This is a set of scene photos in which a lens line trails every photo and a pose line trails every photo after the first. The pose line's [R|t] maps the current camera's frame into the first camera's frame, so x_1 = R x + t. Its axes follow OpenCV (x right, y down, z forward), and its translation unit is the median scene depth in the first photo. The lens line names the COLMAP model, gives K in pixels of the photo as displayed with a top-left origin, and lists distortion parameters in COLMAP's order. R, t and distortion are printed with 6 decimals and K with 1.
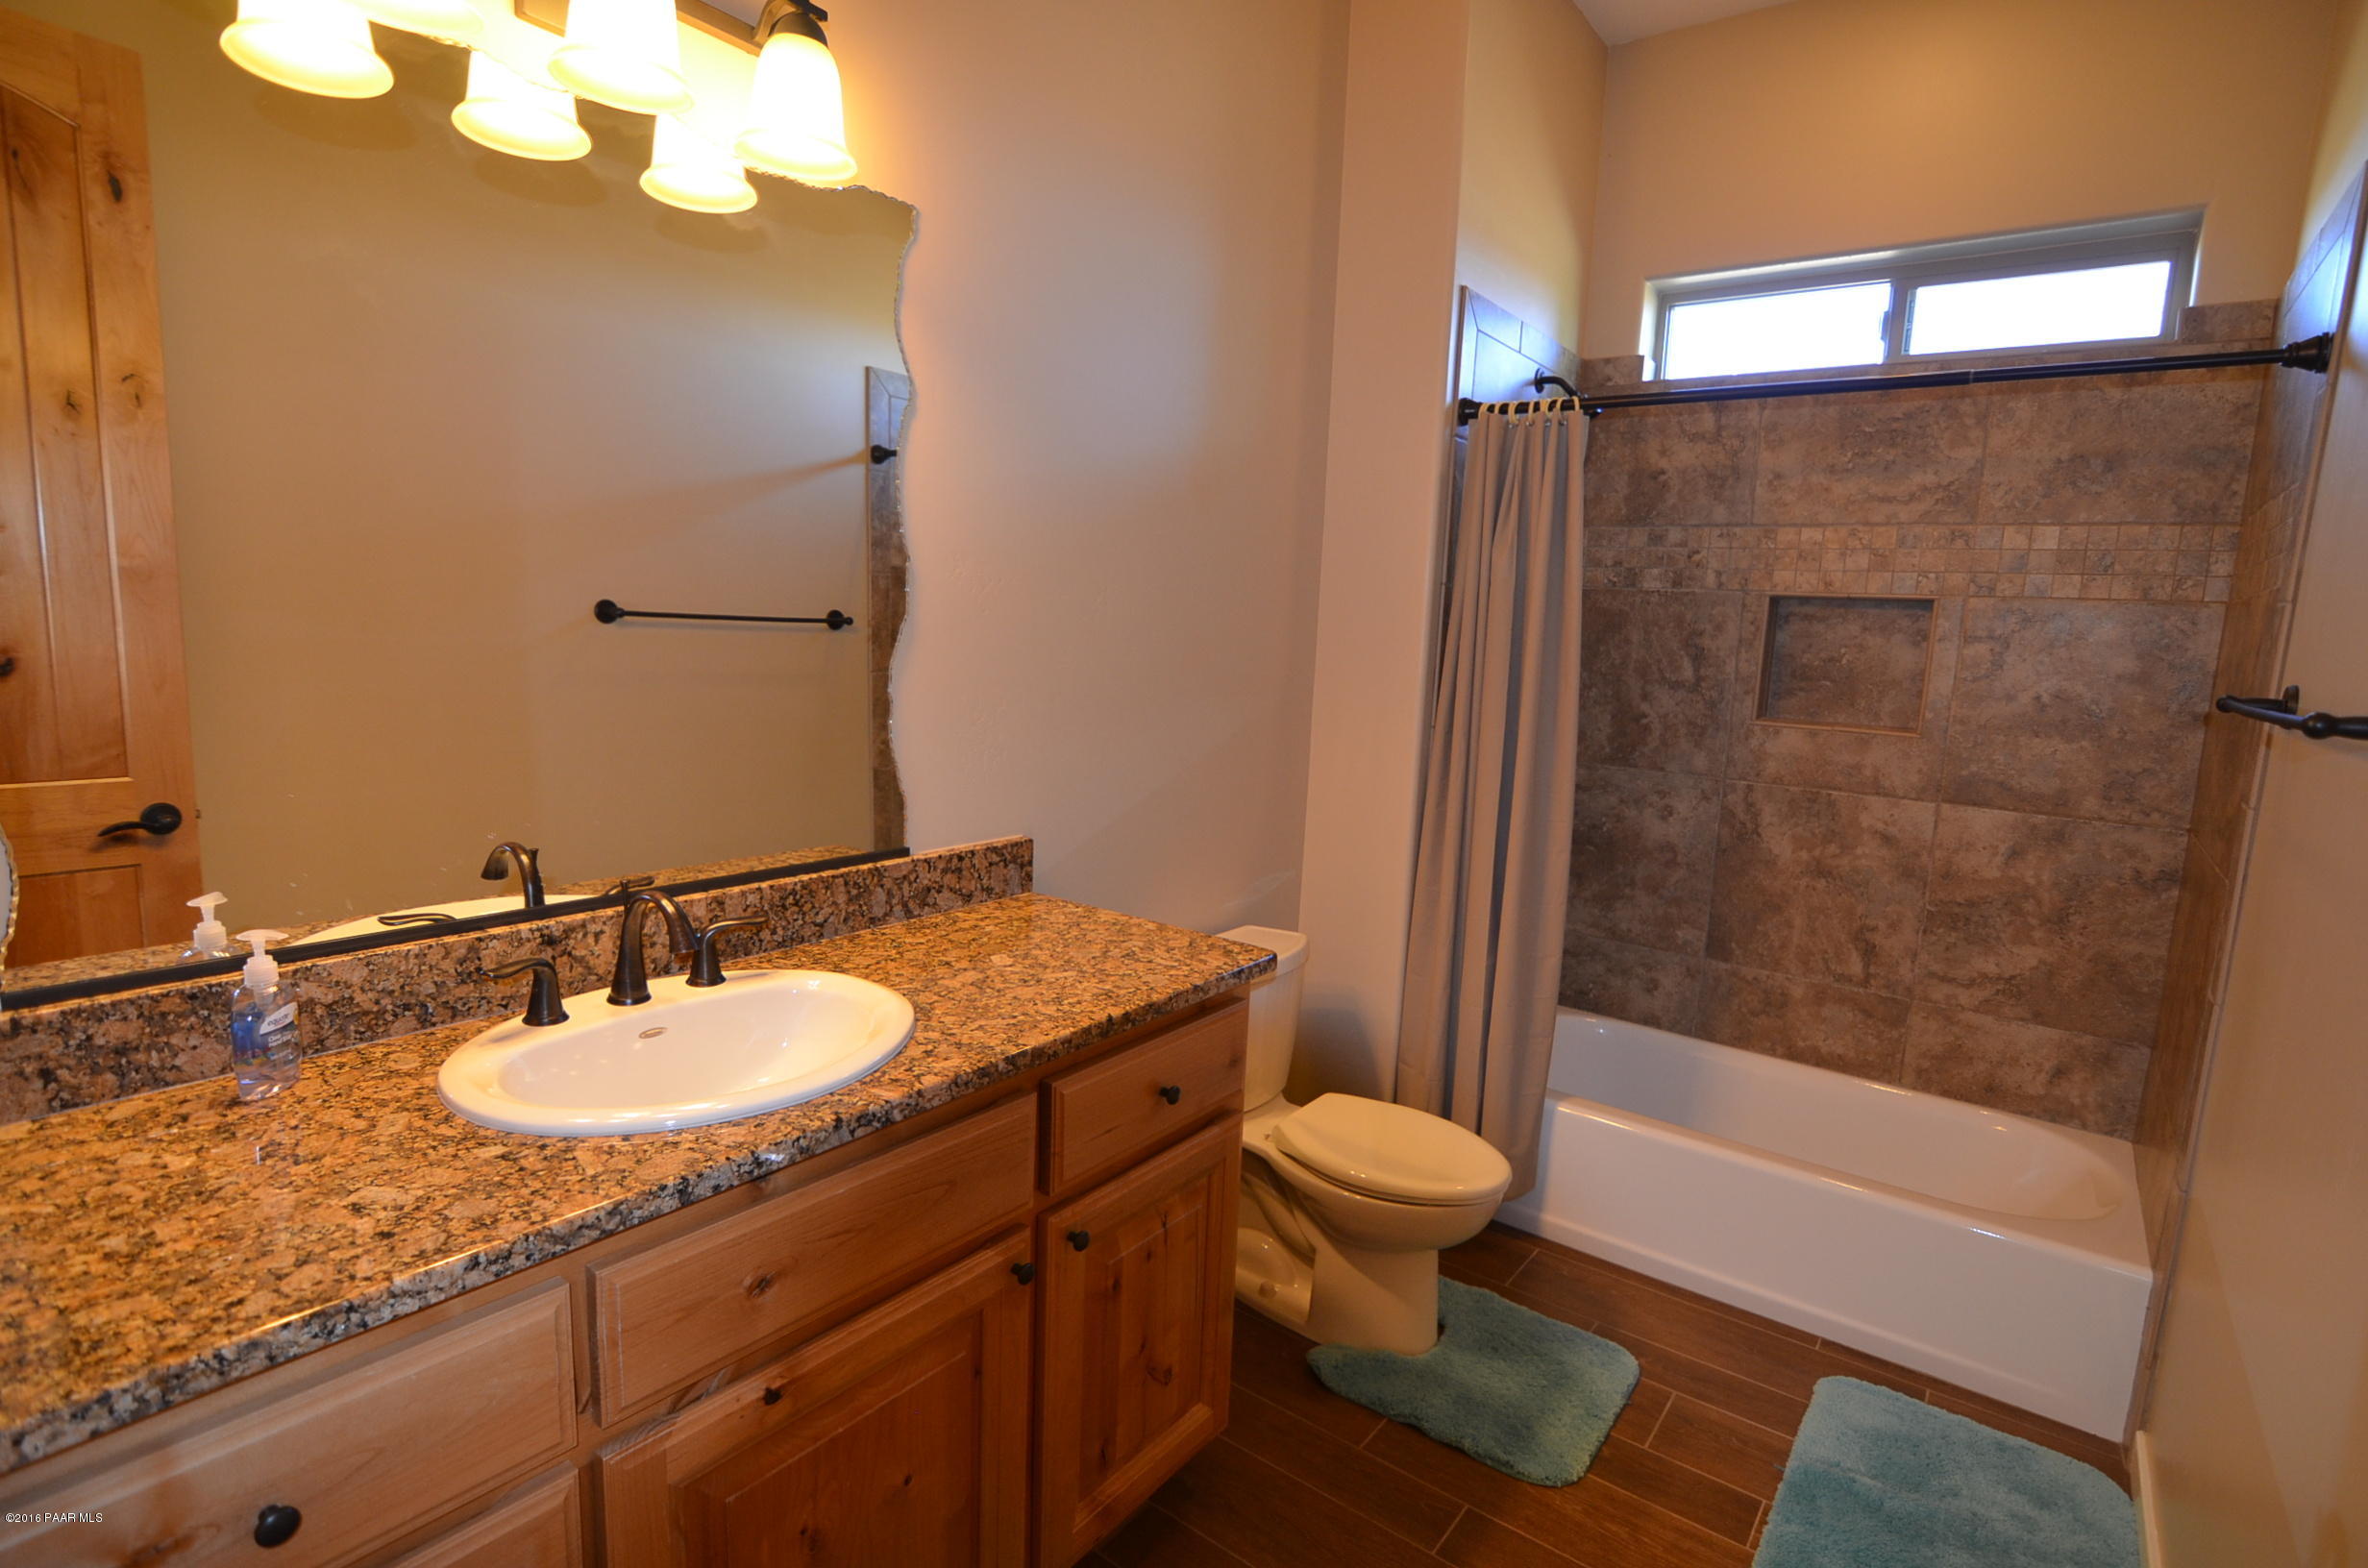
lens RADIAL K [[1153.2, 0, 1200.6], [0, 1153.2, 783.4], [0, 0, 1]] dist [-0.032473, 0.011054]
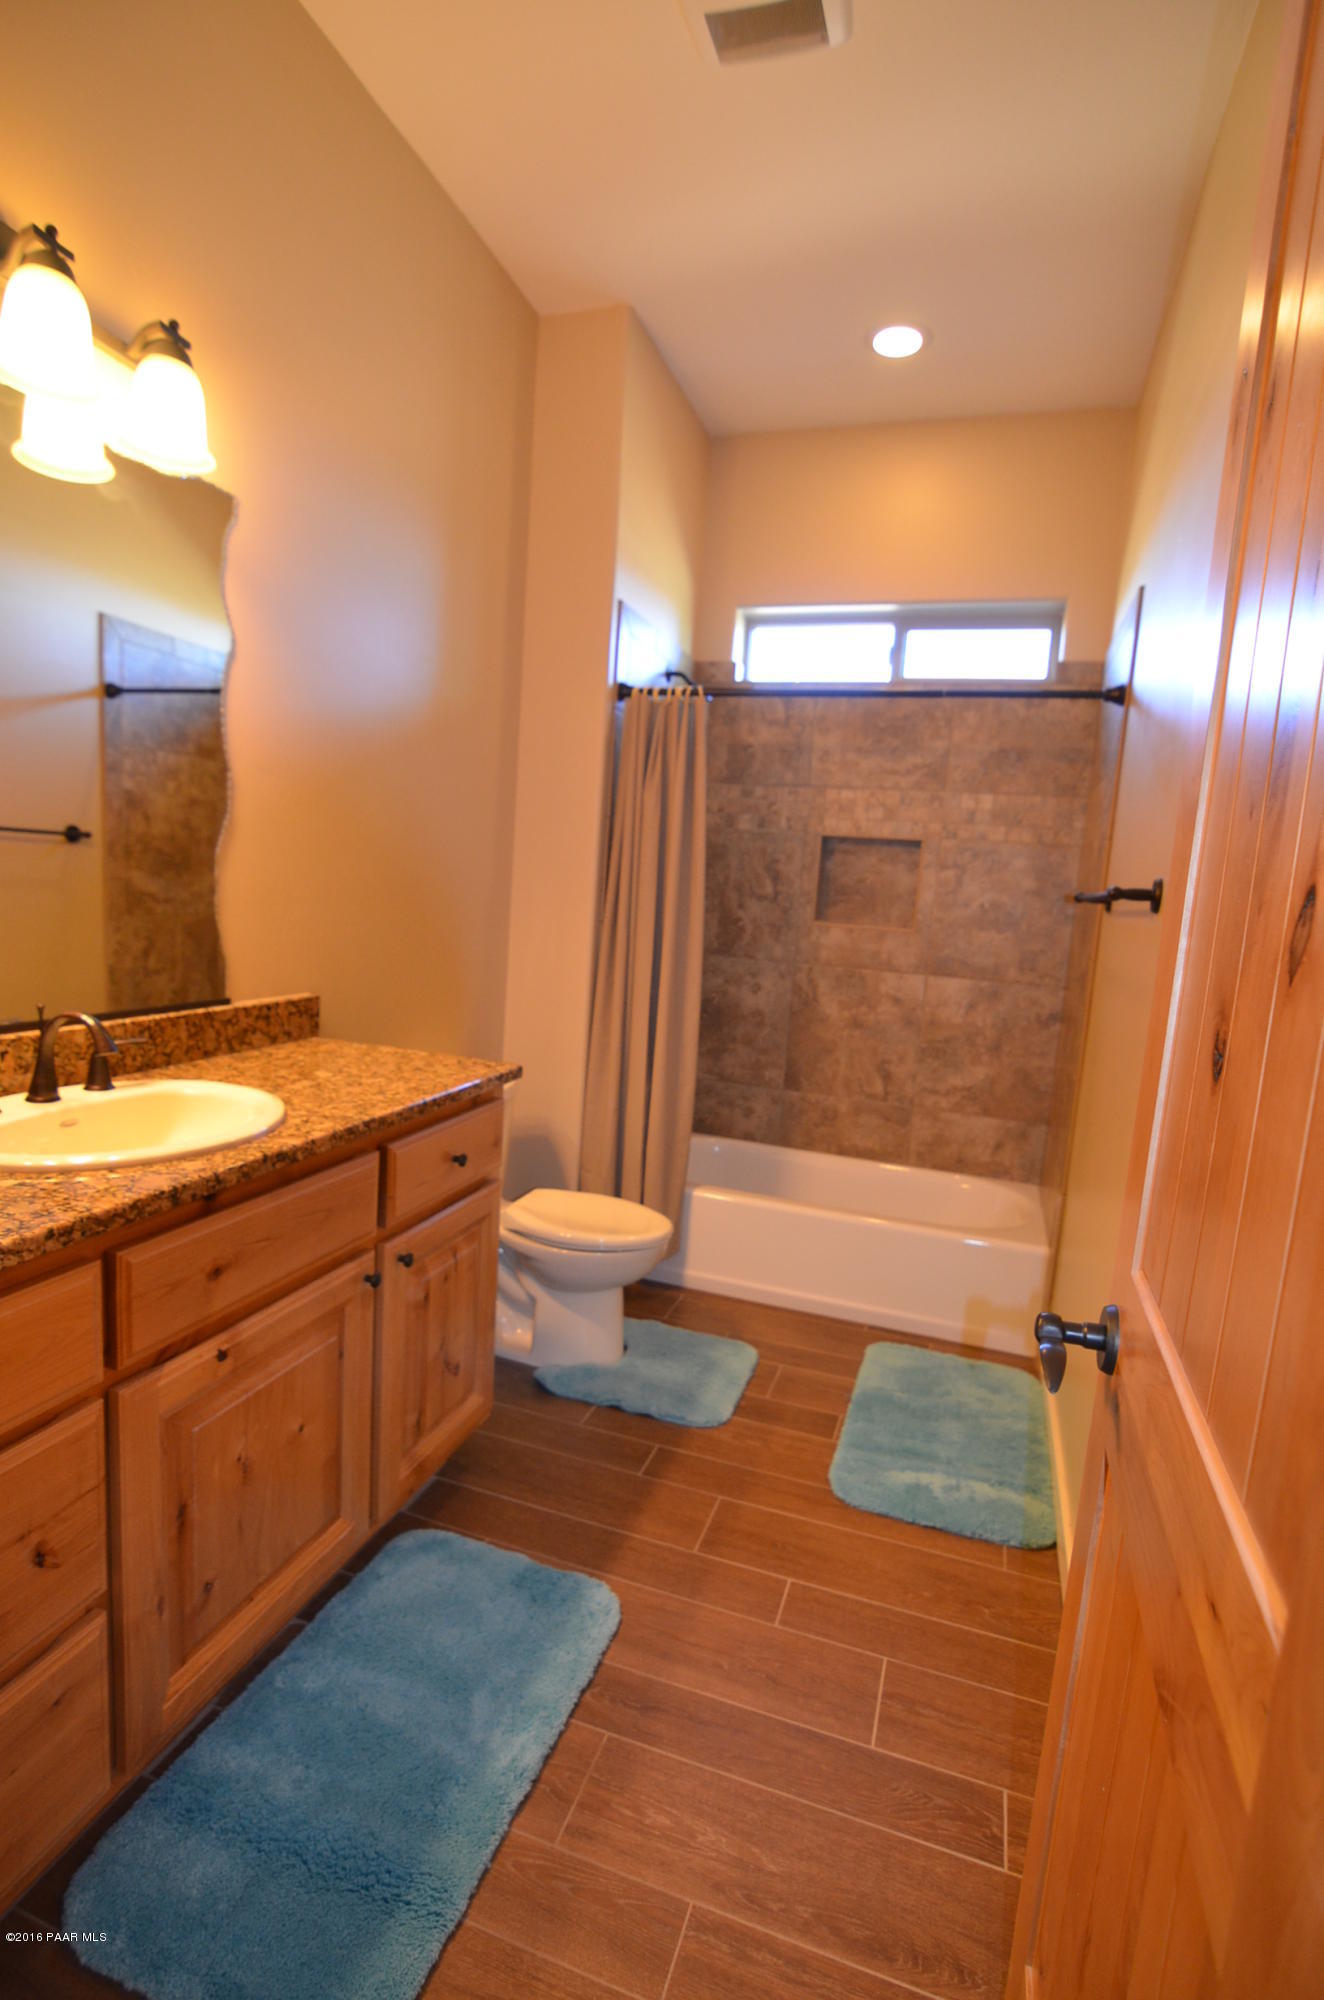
lens RADIAL K [[974.1, 0, 660.3], [0, 974.1, 1016.4], [0, 0, 1]] dist [-0.032473, 0.011054]
pose [[0.949873, -0.022020, 0.311861, -0.110454], [0.018961, 0.999738, 0.012838, 0.058145], [-0.312062, -0.006281, 0.950041, -0.138626]]
